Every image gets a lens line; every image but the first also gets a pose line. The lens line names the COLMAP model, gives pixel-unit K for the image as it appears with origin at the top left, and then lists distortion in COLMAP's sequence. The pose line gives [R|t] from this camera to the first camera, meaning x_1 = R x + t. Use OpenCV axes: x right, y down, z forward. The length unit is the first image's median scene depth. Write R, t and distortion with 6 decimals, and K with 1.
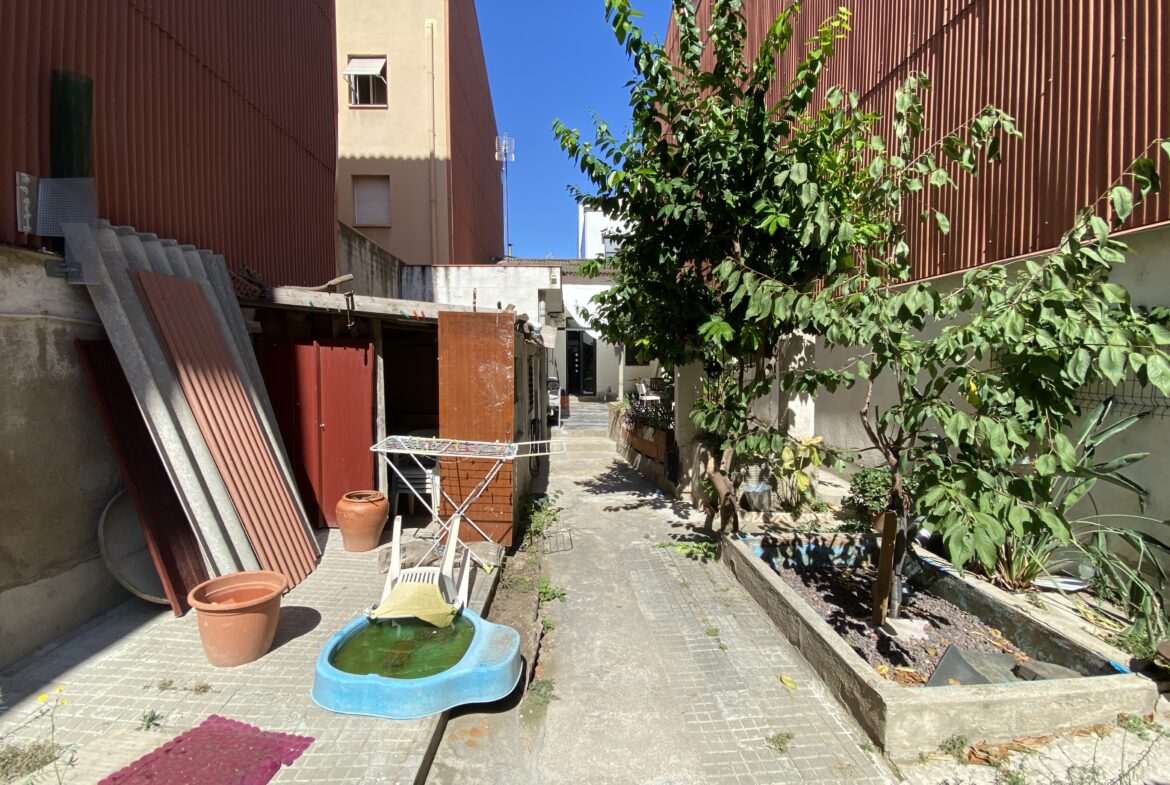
lens RADIAL K [[508.5, 0, 585.3], [0, 508.5, 396.1], [0, 0, 1]] dist [0.002139, -0.000561]
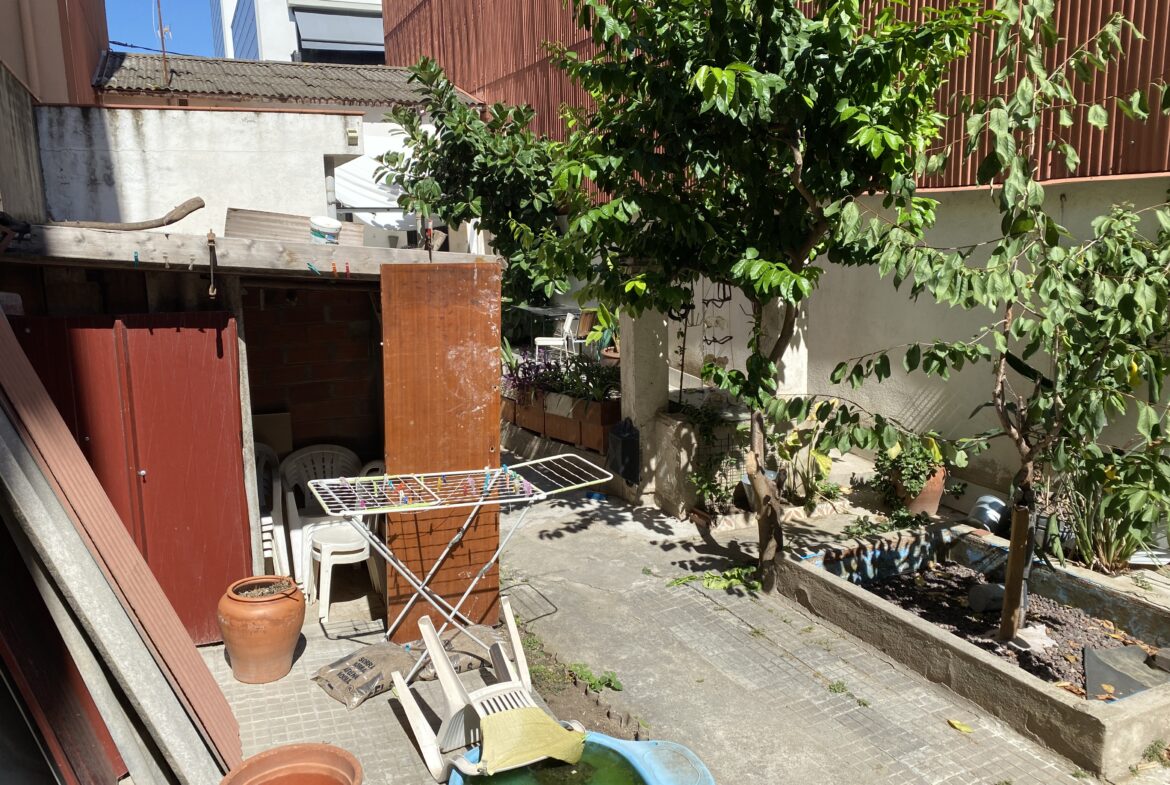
lens RADIAL K [[900.3, 0, 584.9], [0, 900.3, 385.7], [0, 0, 1]] dist [0.019260, 0.008597]
pose [[0.922146, -0.083397, 0.377746, -0.455519], [0.043125, 0.992561, 0.113857, -0.129572], [-0.384432, -0.088702, 0.918882, -0.060894]]
